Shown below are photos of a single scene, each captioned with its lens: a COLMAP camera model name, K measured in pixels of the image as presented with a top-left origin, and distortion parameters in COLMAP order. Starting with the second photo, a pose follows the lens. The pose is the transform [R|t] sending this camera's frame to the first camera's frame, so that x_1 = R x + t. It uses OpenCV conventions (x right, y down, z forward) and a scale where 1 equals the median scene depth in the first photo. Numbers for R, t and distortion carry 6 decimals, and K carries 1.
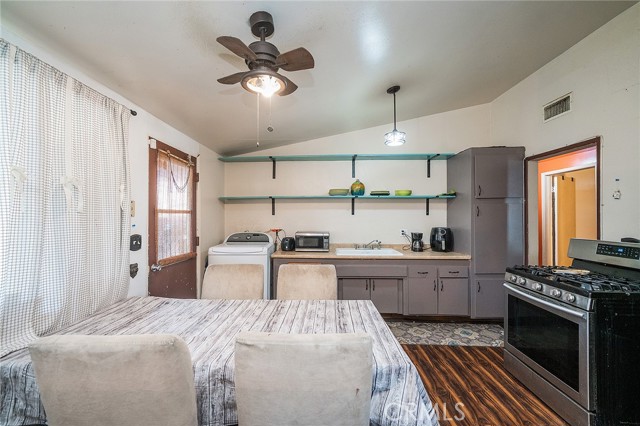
lens RADIAL K [[262.2, 0, 317.8], [0, 262.2, 214.4], [0, 0, 1]] dist [-0.001459, -0.000134]
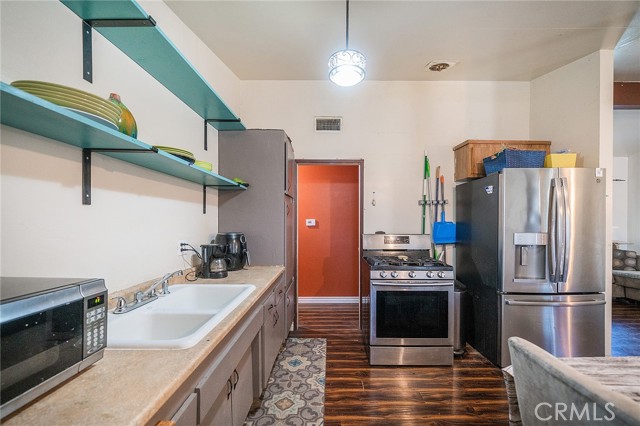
lens RADIAL K [[262.2, 0, 322.8], [0, 262.2, 219.3], [0, 0, 1]] dist [-0.001459, -0.000134]
pose [[-0.036796, 0.002899, 0.999319, -0.199118], [-0.011505, 0.999928, -0.003324, 0.016926], [-0.999257, -0.011620, -0.036760, 0.817882]]
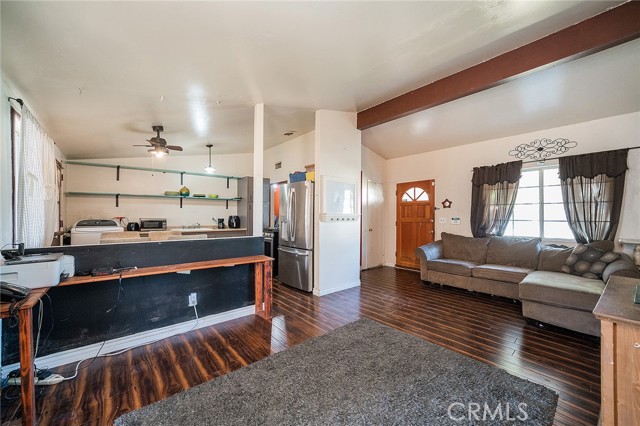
lens RADIAL K [[247.3, 0, 316.9], [0, 247.3, 215.9], [0, 0, 1]] dist [-0.003346, -0.000156]
pose [[0.751309, 0.001930, 0.659948, -0.266578], [-0.011305, 0.999887, 0.009945, 0.028350], [-0.659854, -0.014932, 0.751246, -0.761283]]
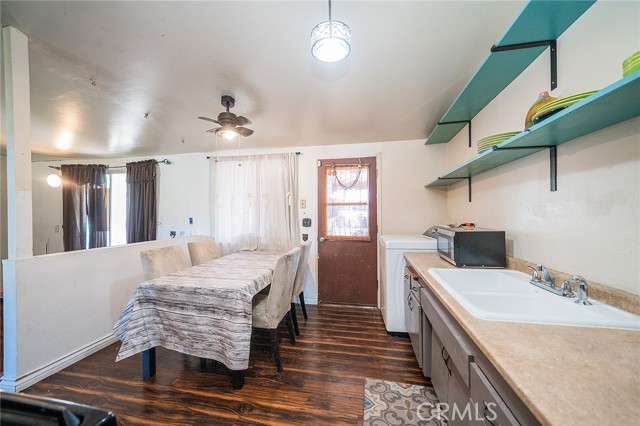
lens RADIAL K [[262.2, 0, 318.9], [0, 262.2, 214.0], [0, 0, 1]] dist [-0.001459, -0.000134]
pose [[-0.167994, 0.001594, -0.985787, 0.625328], [0.019463, 0.999809, -0.001700, 0.031250], [0.985596, -0.019472, -0.167993, 0.808636]]
